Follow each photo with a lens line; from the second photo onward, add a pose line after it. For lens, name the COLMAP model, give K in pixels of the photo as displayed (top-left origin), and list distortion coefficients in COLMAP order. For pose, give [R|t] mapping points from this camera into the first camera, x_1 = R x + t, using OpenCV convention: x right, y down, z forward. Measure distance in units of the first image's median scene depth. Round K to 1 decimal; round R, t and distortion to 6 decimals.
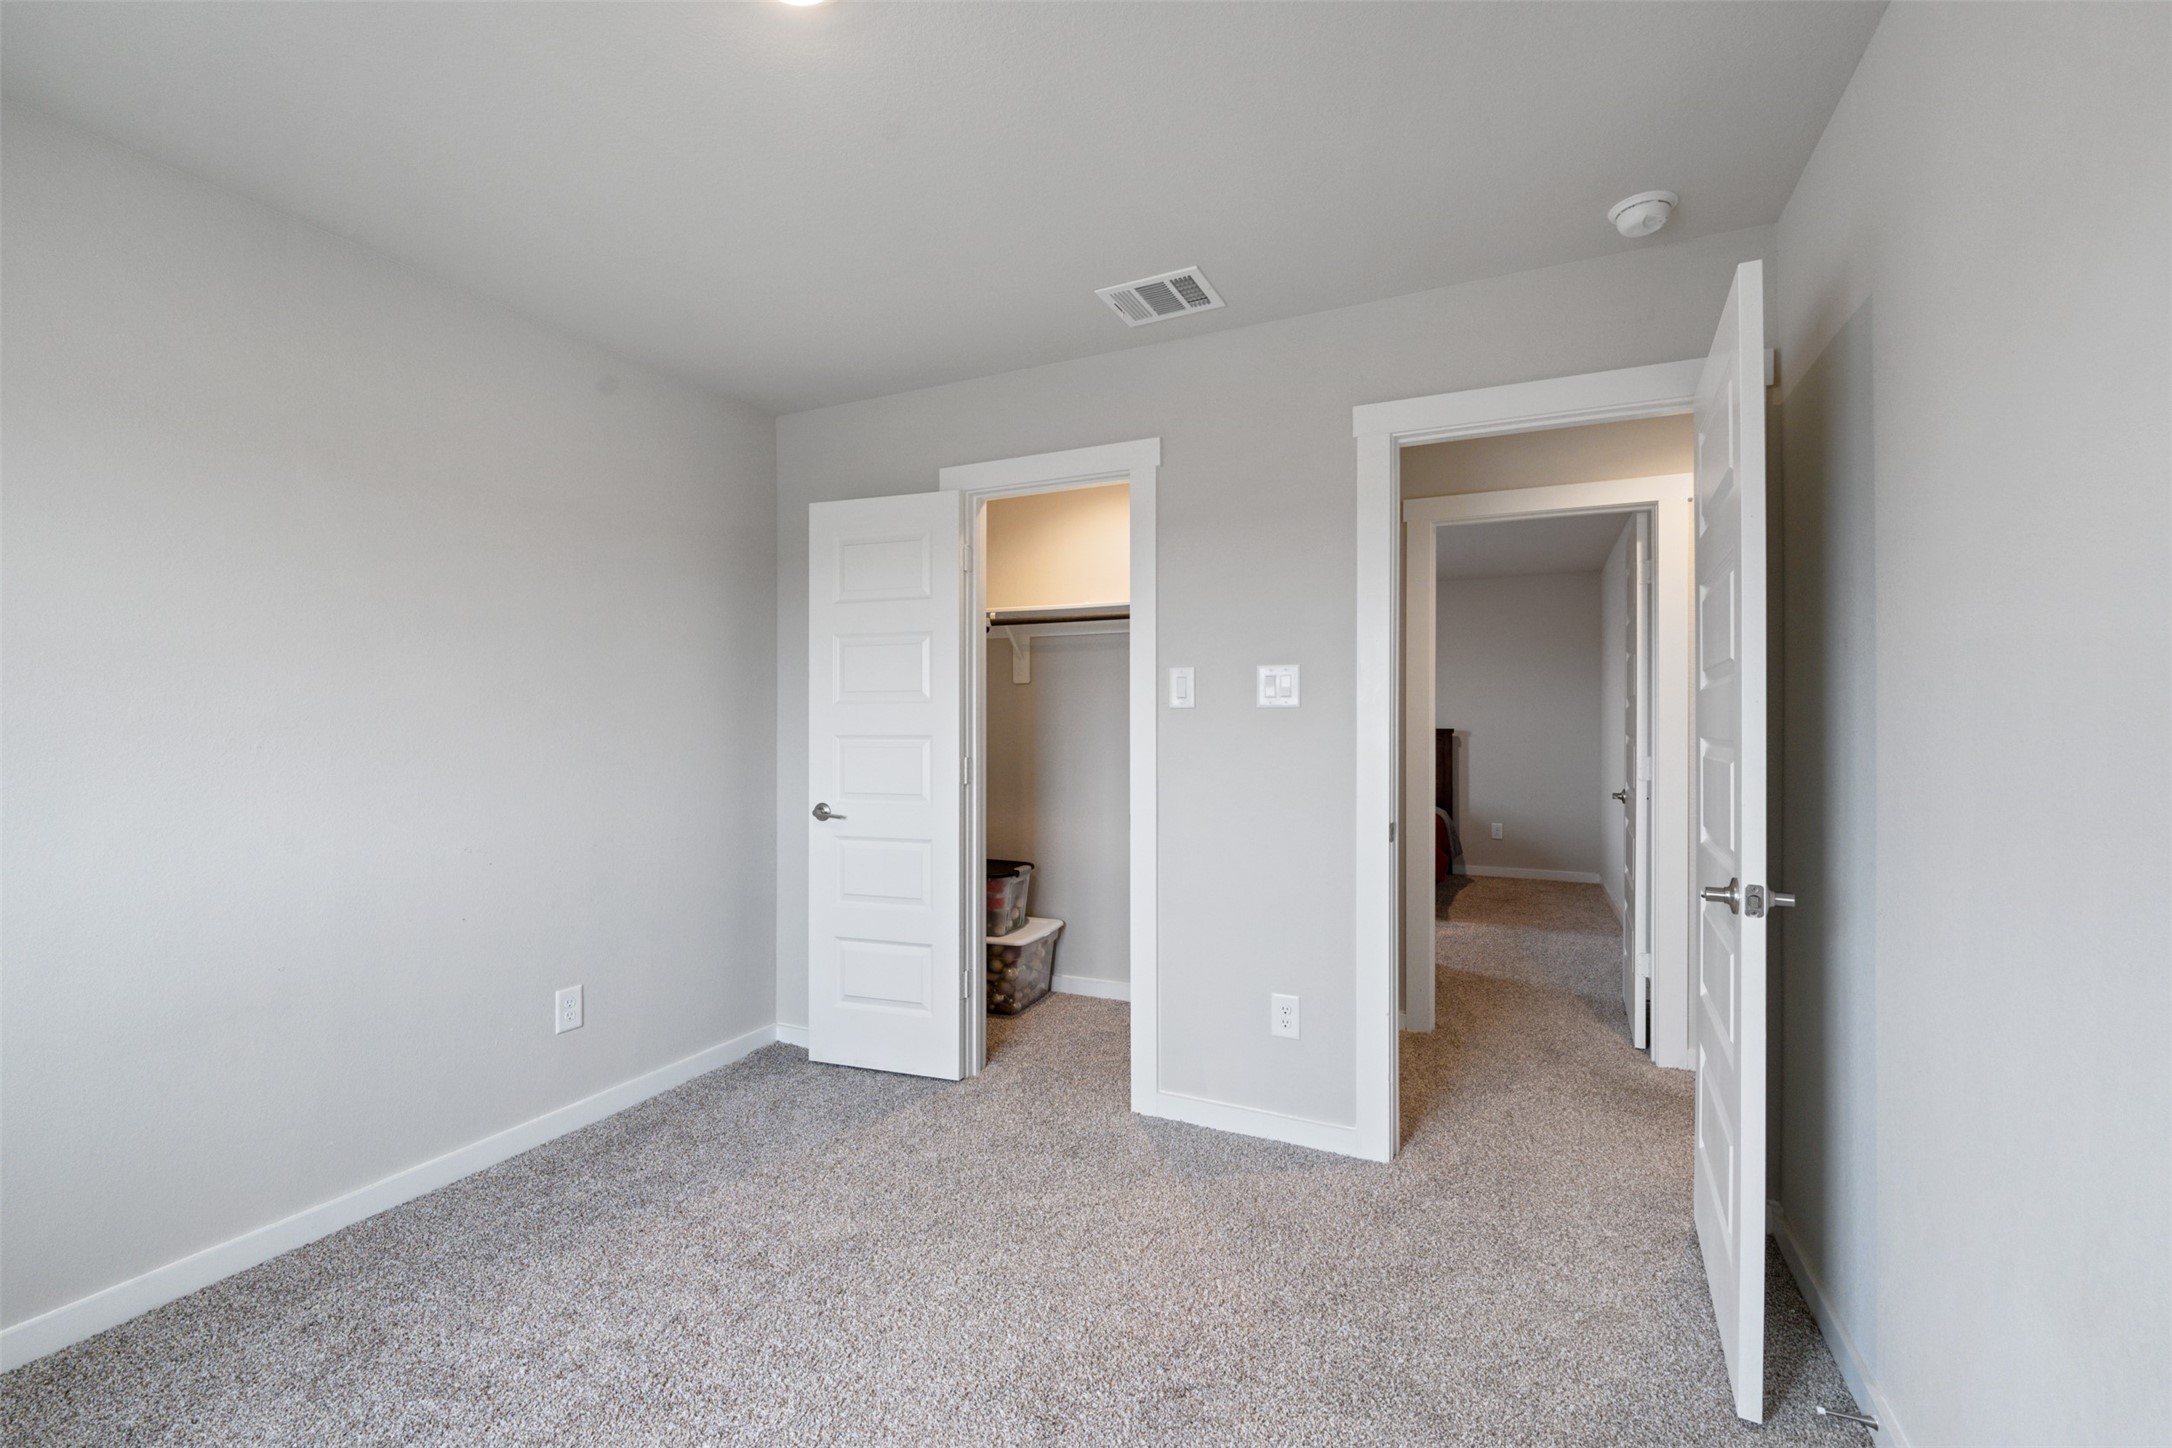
lens RADIAL K [[892.9, 0, 1089.2], [0, 892.9, 748.4], [0, 0, 1]] dist [0.001212, 0.000503]
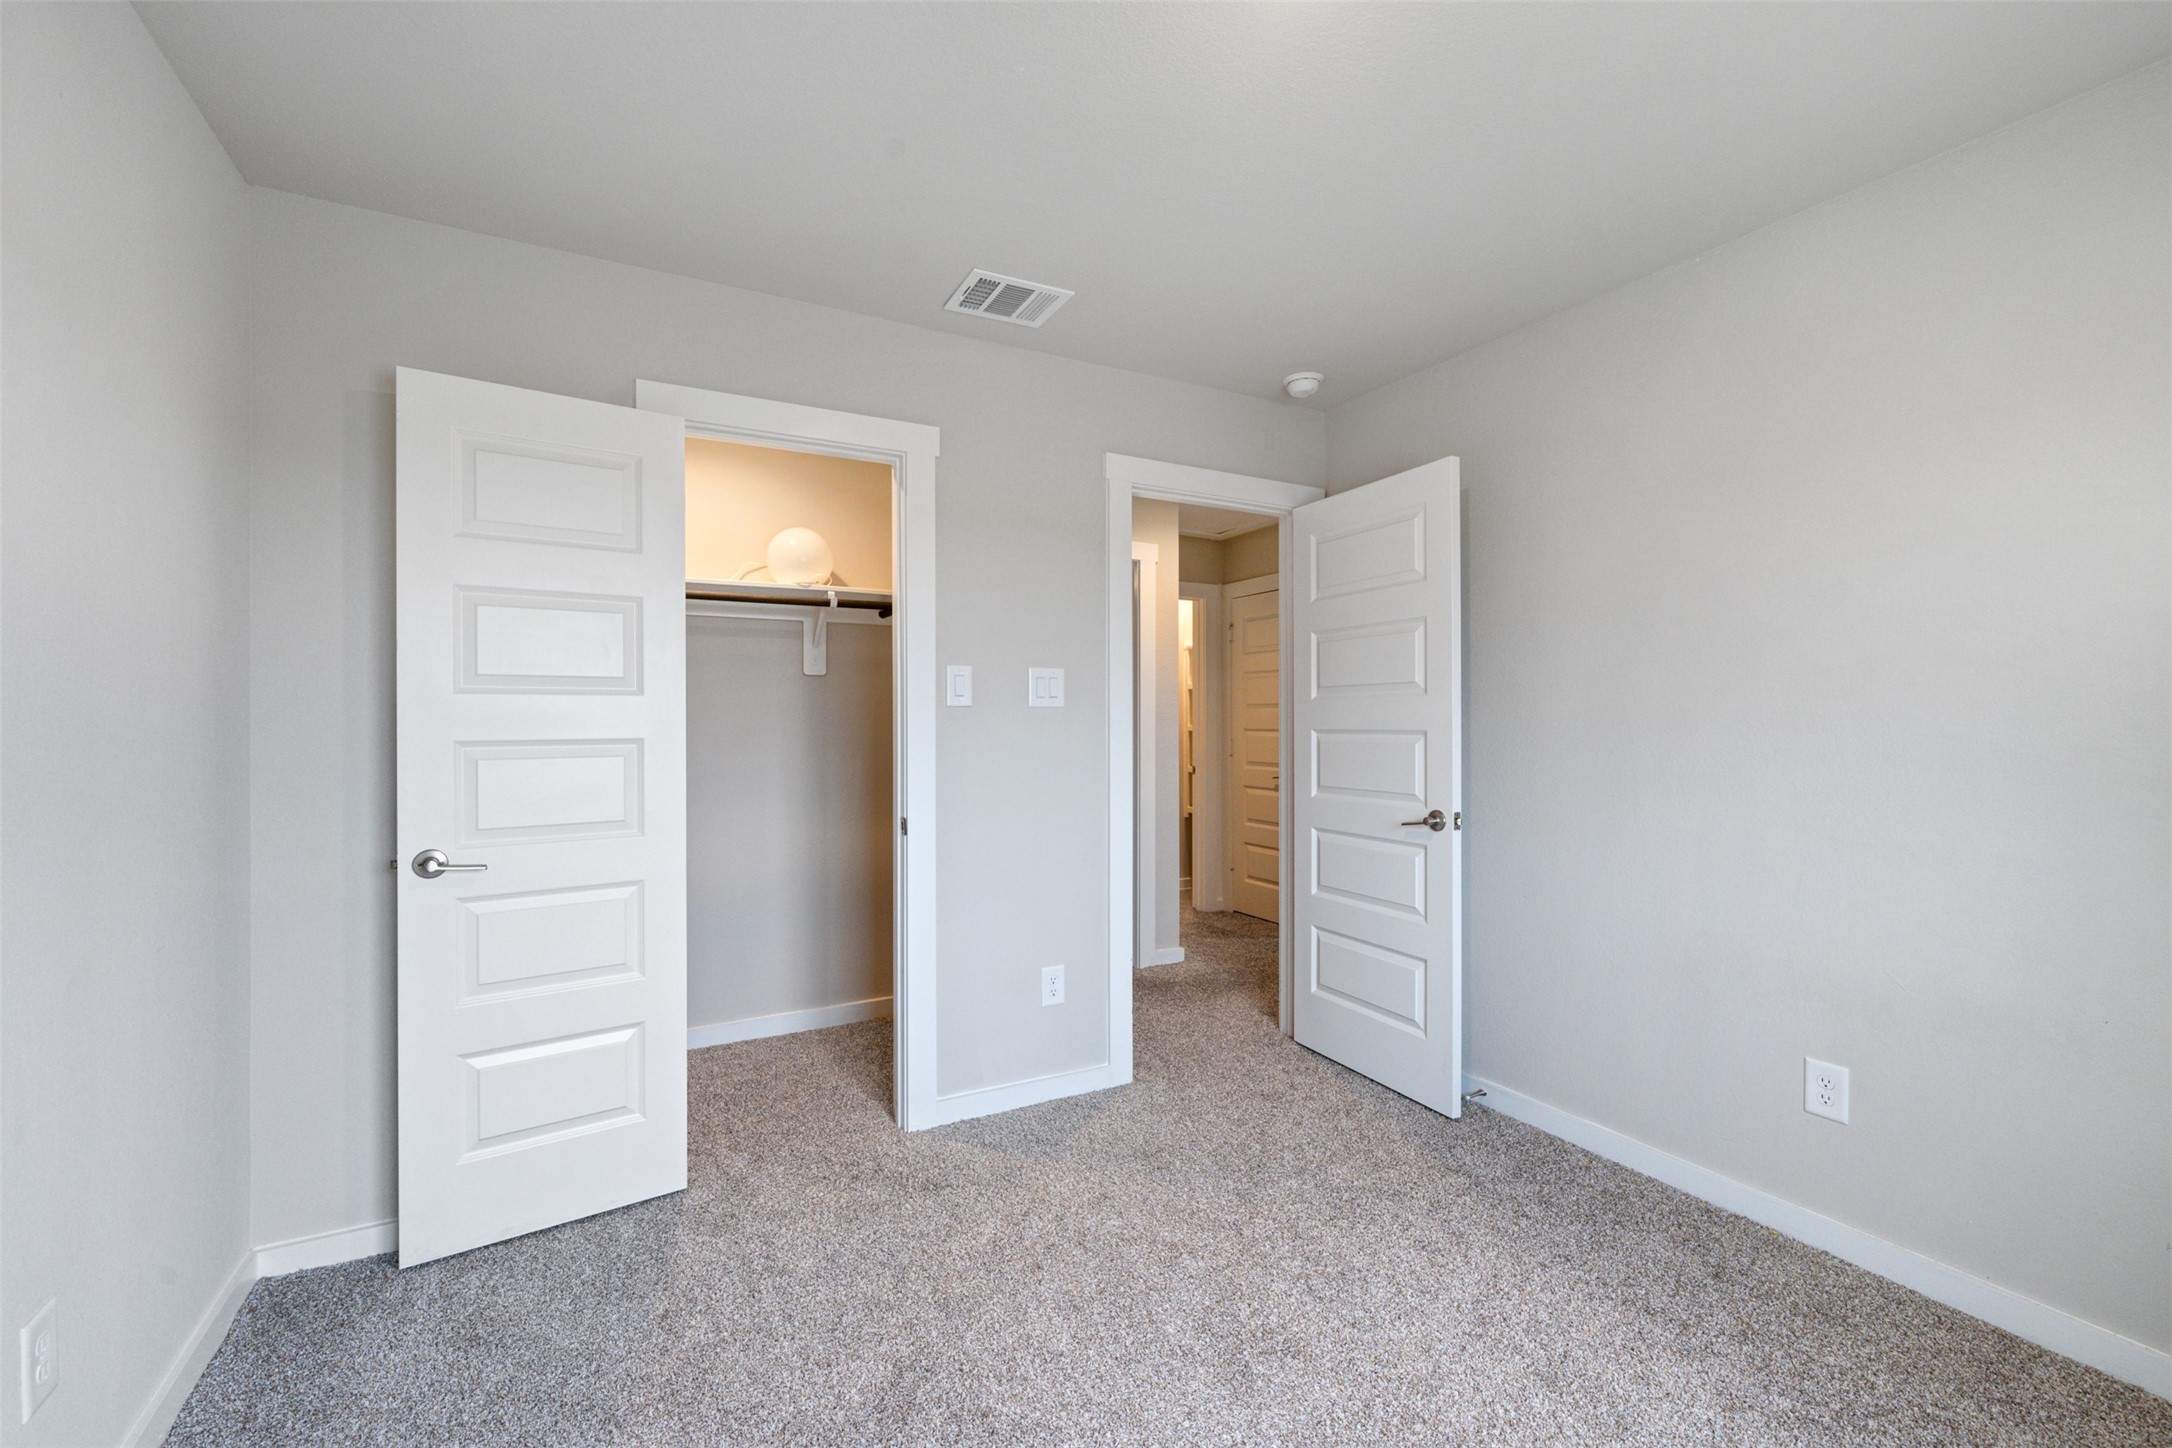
lens RADIAL K [[879.1, 0, 1079.6], [0, 879.1, 746.2], [0, 0, 1]] dist [-0.000392, -0.000200]
pose [[0.602693, -0.025700, 0.797559, -0.618311], [0.024721, 0.999603, 0.013529, -0.010428], [-0.797590, 0.011563, 0.603089, 0.313299]]
